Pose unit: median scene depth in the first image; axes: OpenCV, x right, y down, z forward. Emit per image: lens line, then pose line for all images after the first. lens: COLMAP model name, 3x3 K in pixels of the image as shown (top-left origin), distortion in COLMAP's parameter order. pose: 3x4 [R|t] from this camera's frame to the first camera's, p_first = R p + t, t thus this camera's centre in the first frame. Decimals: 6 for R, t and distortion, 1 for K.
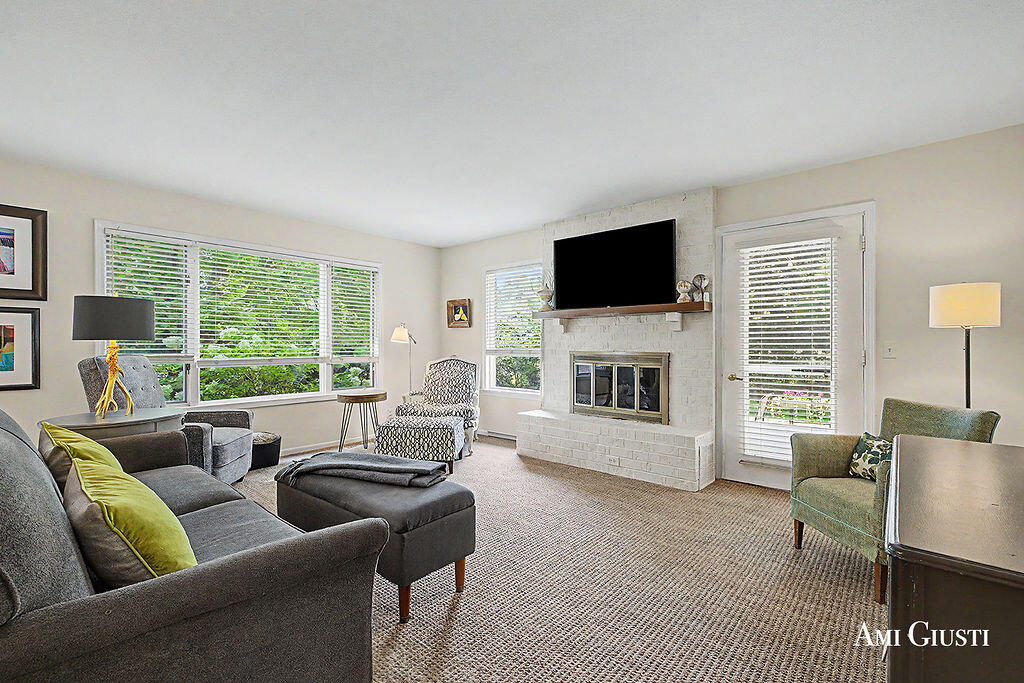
lens RADIAL K [[454.0, 0, 539.3], [0, 454.0, 343.1], [0, 0, 1]] dist [0.011356, -0.001319]
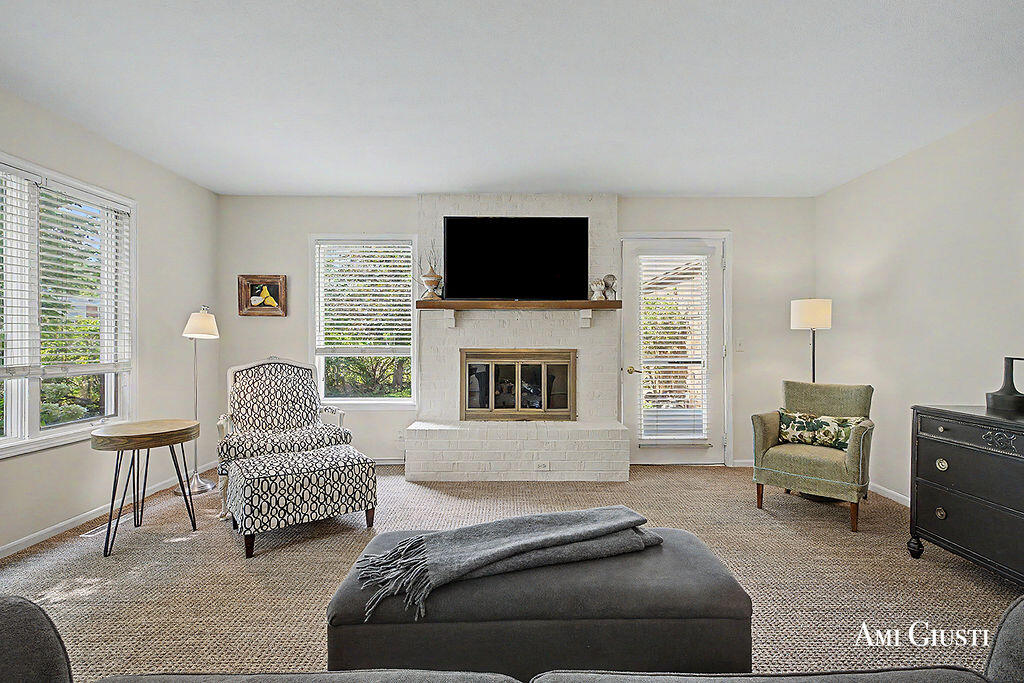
lens RADIAL K [[454.0, 0, 519.1], [0, 454.0, 337.8], [0, 0, 1]] dist [0.011356, -0.001319]
pose [[0.761838, 0.002914, 0.647761, -0.440671], [-0.002810, 0.999995, -0.001193, -0.001897], [-0.647762, -0.000911, 0.761842, 0.300090]]
